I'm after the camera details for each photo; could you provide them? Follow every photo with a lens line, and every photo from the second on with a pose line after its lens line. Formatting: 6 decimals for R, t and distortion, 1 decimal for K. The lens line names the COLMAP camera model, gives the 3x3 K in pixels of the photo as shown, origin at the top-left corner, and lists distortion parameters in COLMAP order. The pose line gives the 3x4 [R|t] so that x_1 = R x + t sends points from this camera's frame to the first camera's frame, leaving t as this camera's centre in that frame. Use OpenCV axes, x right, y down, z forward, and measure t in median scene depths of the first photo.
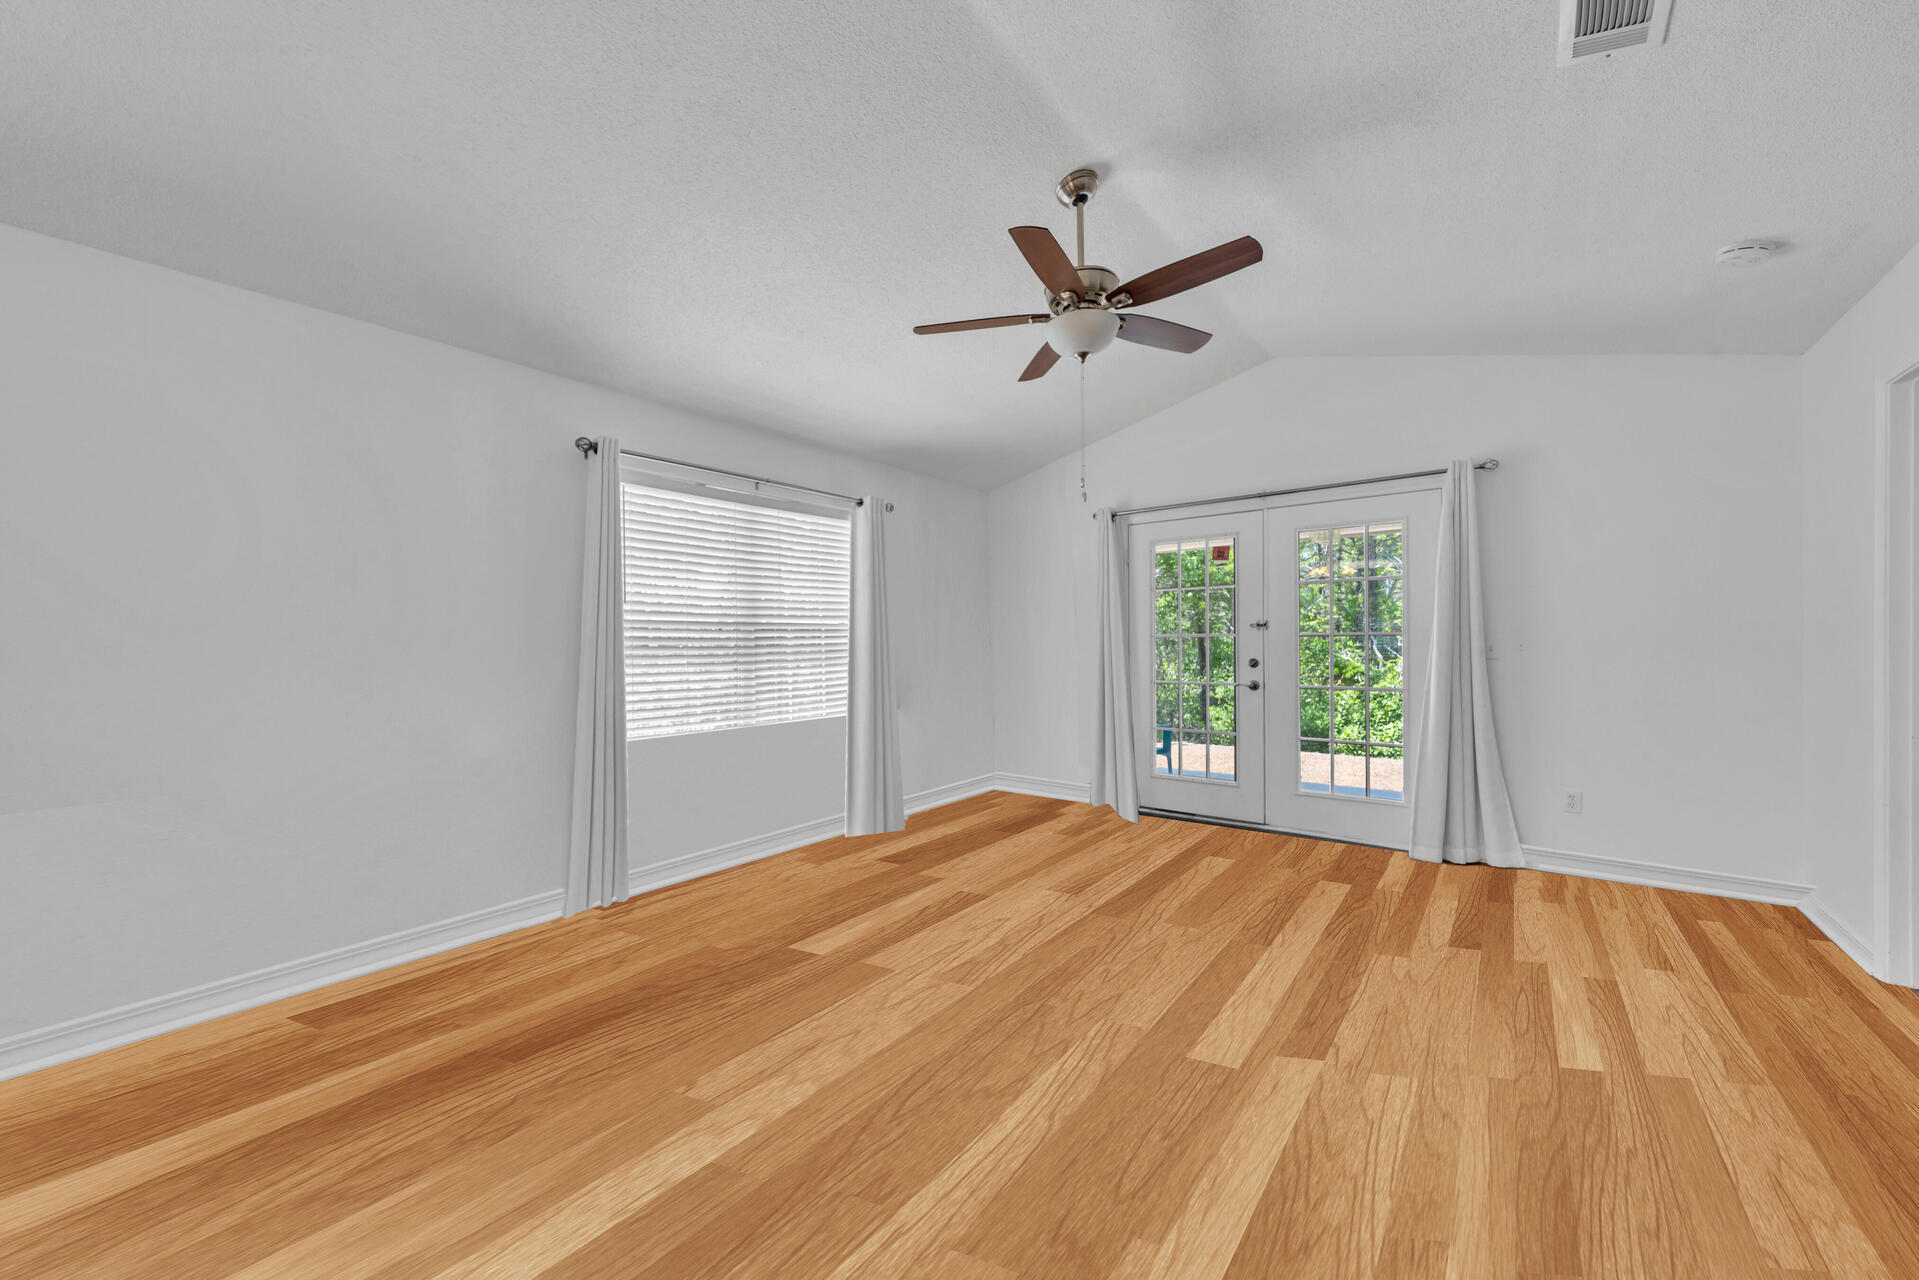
lens RADIAL K [[721.1, 0, 942.0], [0, 721.1, 651.9], [0, 0, 1]] dist [0.000283, -0.000828]
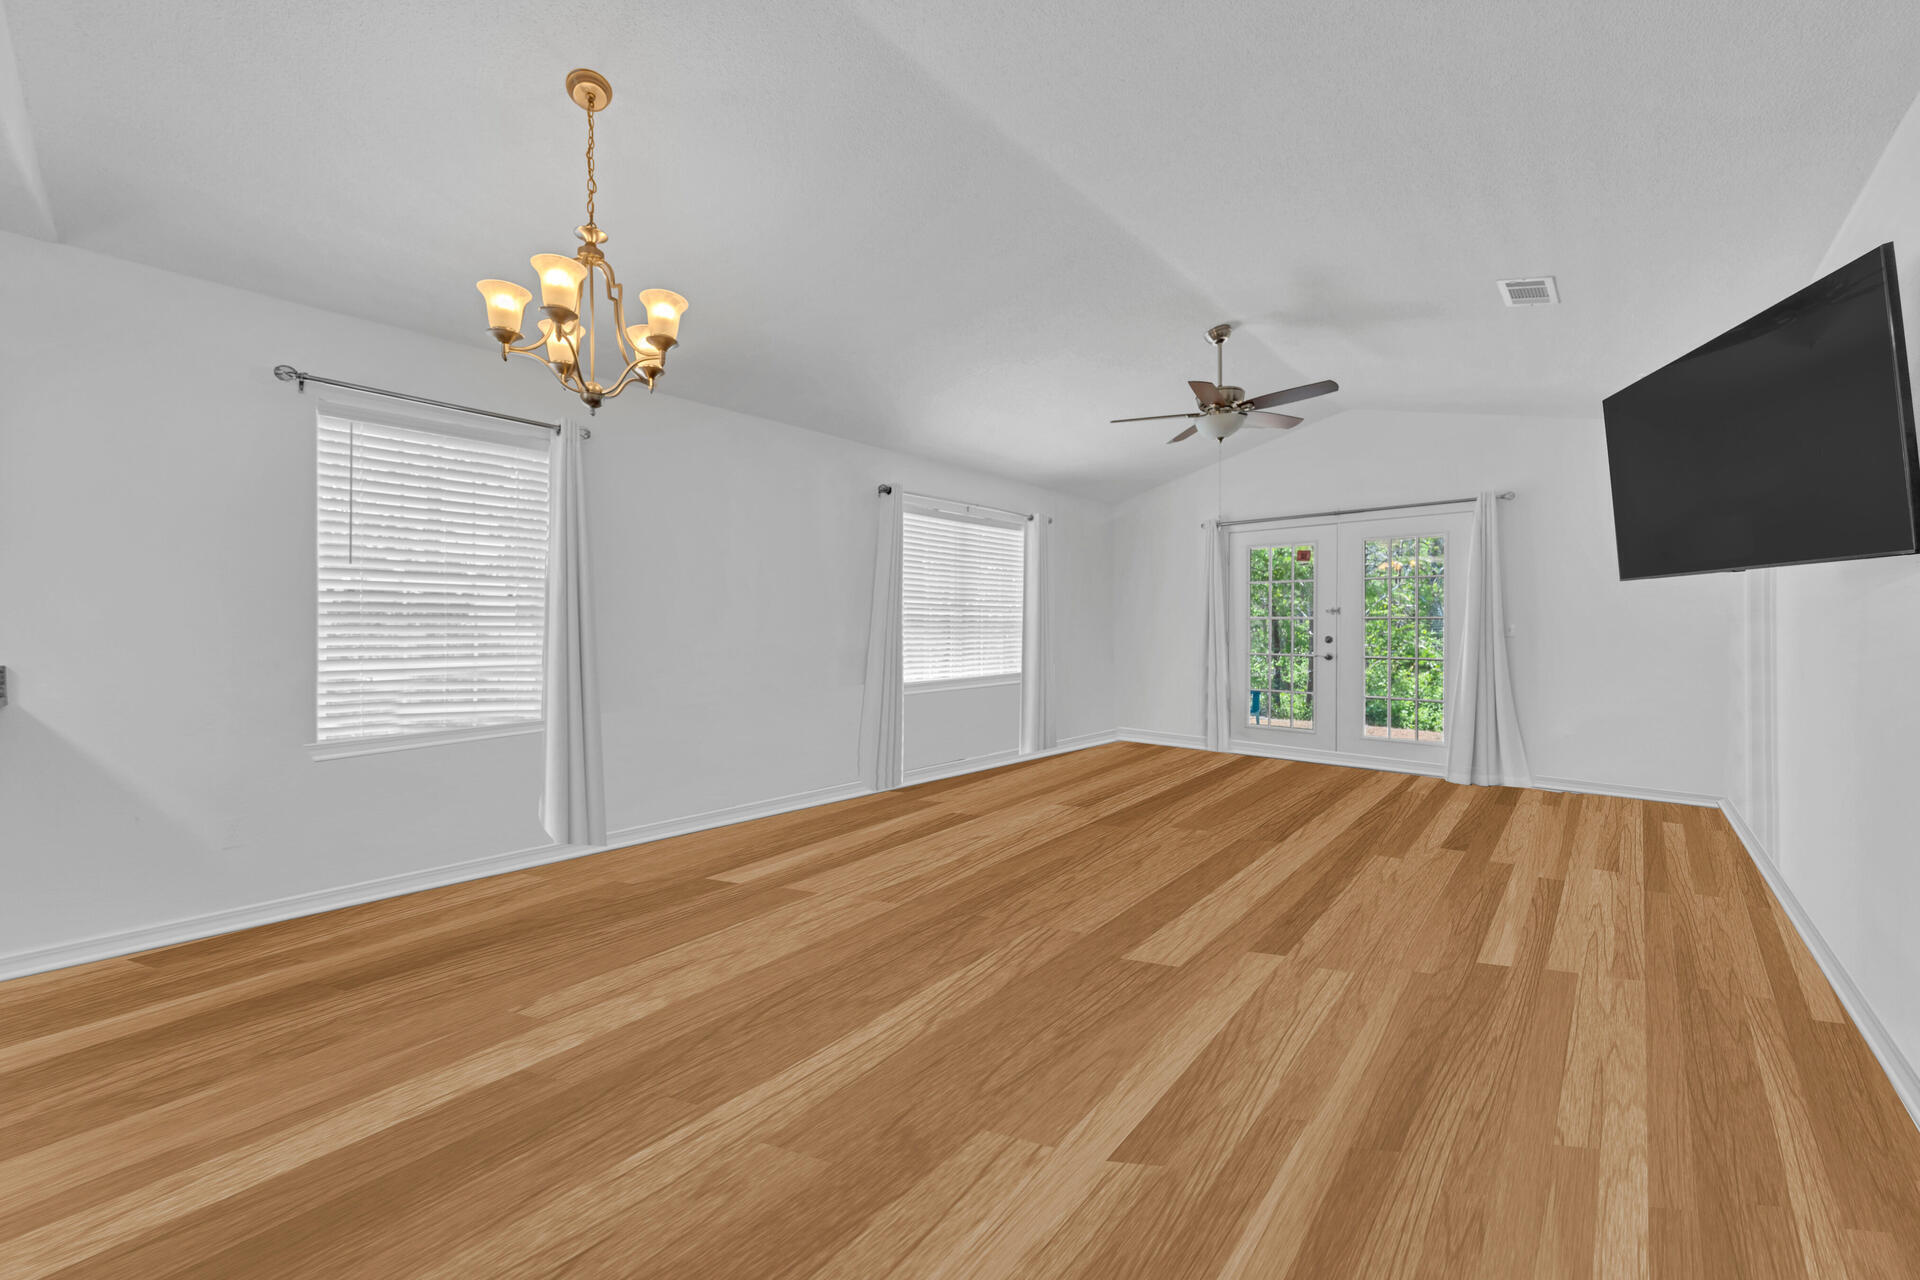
lens RADIAL K [[744.2, 0, 950.2], [0, 744.2, 627.6], [0, 0, 1]] dist [0.012239, 0.000531]
pose [[0.998207, 0.012049, -0.058637, -0.200711], [-0.012826, 0.999835, -0.012881, 0.022231], [0.058472, 0.013609, 0.998196, -0.452087]]
